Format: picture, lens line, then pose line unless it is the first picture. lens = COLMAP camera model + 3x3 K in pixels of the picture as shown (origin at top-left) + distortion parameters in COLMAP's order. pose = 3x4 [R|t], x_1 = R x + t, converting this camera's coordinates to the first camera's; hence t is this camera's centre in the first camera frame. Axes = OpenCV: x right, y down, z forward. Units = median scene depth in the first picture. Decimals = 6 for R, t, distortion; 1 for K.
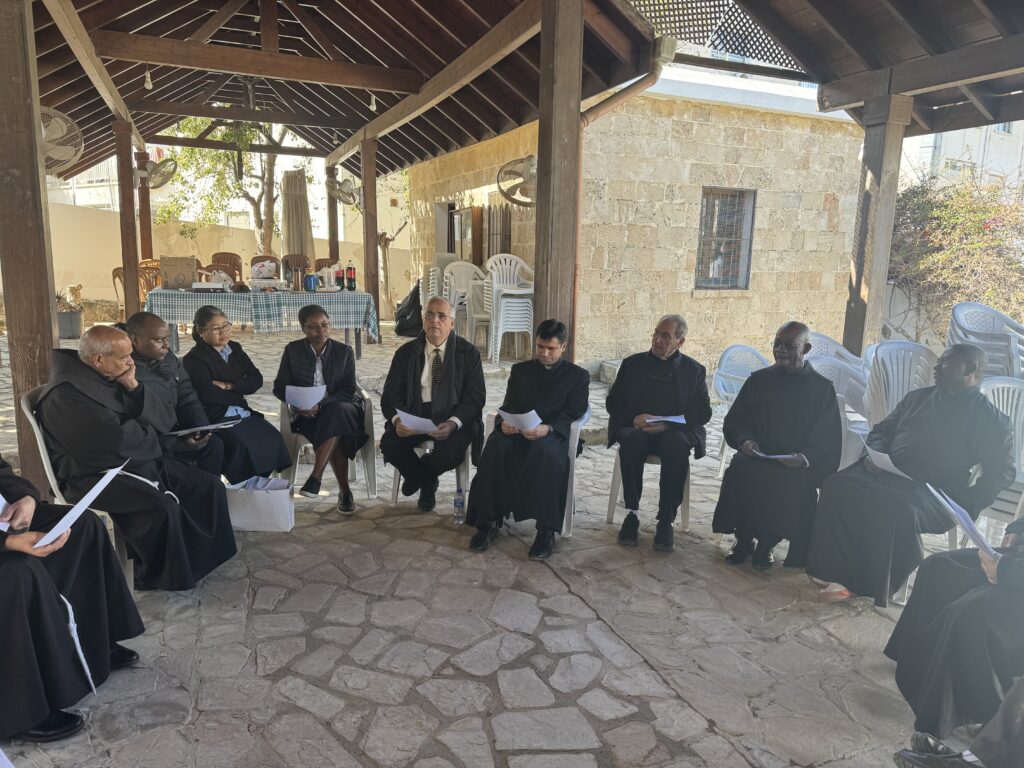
lens RADIAL K [[714.8, 0, 512.0], [0, 714.8, 384.6], [0, 0, 1]] dist [0.066522, -0.075320]
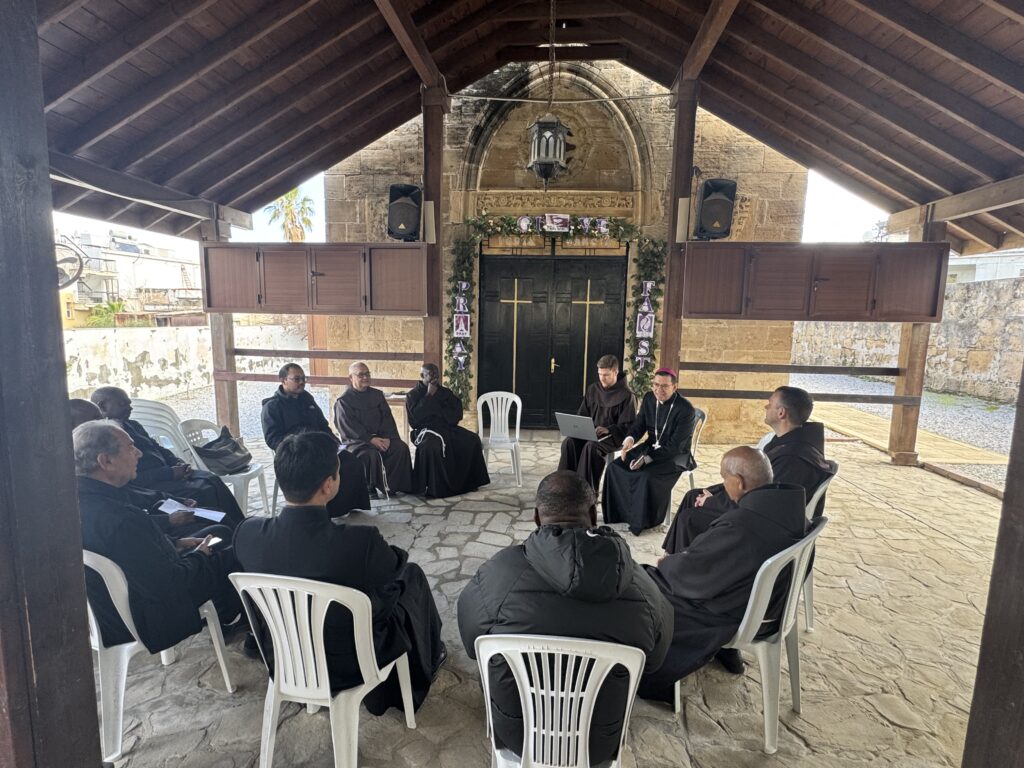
lens RADIAL K [[509.9, 0, 510.4], [0, 509.9, 383.3], [0, 0, 1]] dist [0.003494, 0.000634]
pose [[-0.874786, -0.101570, 0.473743, -0.388315], [0.042484, 0.957933, 0.283829, -0.244090], [-0.482643, 0.268416, -0.833672, 1.166897]]
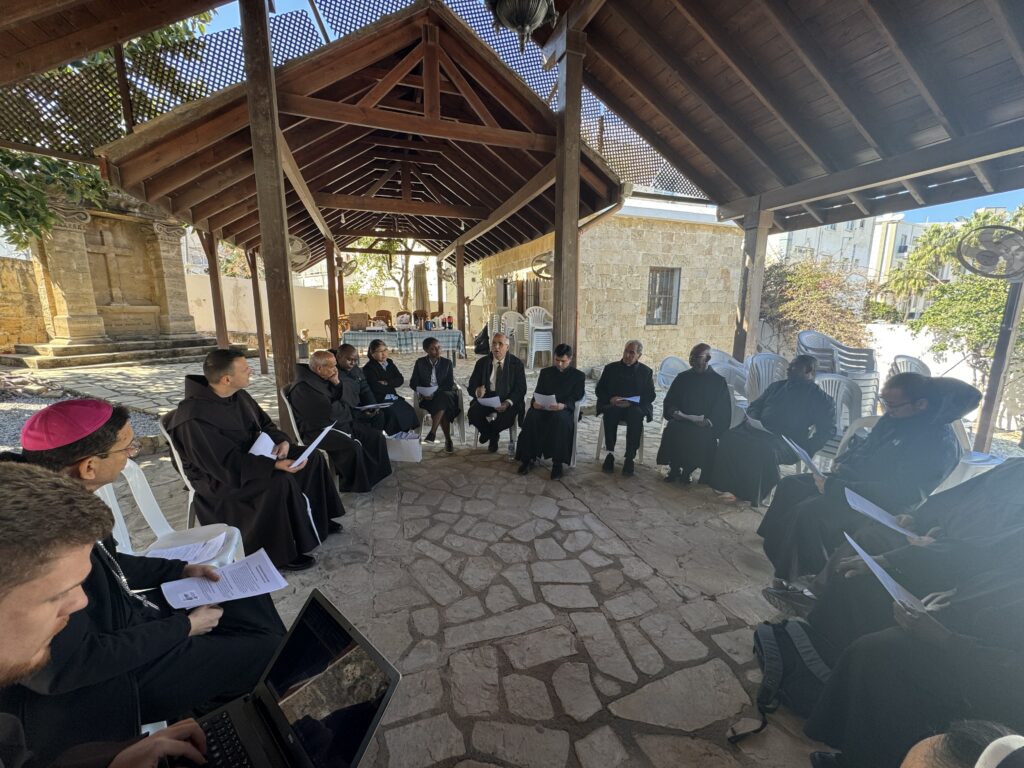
lens RADIAL K [[407.8, 0, 509.6], [0, 407.8, 381.0], [0, 0, 1]] dist [-0.001105, 0.000068]
pose [[0.997076, -0.007846, -0.076017, -0.000490], [0.007793, 0.999969, -0.000993, 0.001190], [0.076023, 0.000398, 0.997106, -0.012894]]
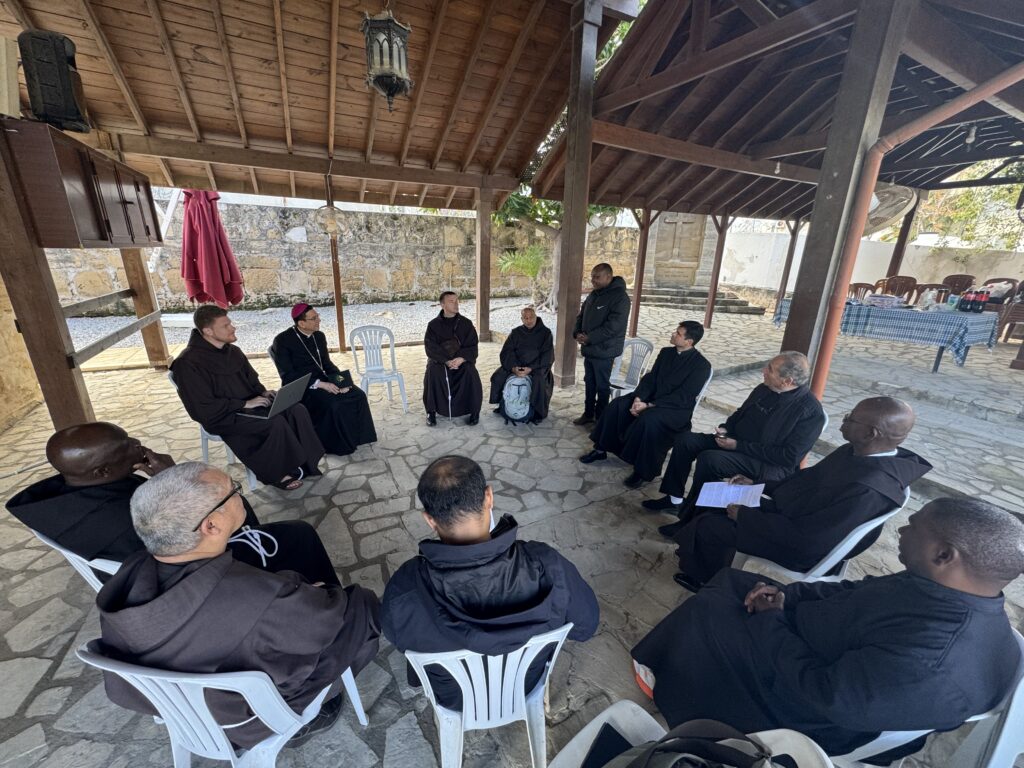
lens RADIAL K [[407.8, 0, 512.0], [0, 407.8, 382.7], [0, 0, 1]] dist [-0.001105, 0.000068]
pose [[0.087979, 0.281327, -0.955570, 0.660732], [-0.189413, 0.946513, 0.261221, -0.123192], [0.977948, 0.158016, 0.136560, 0.519752]]
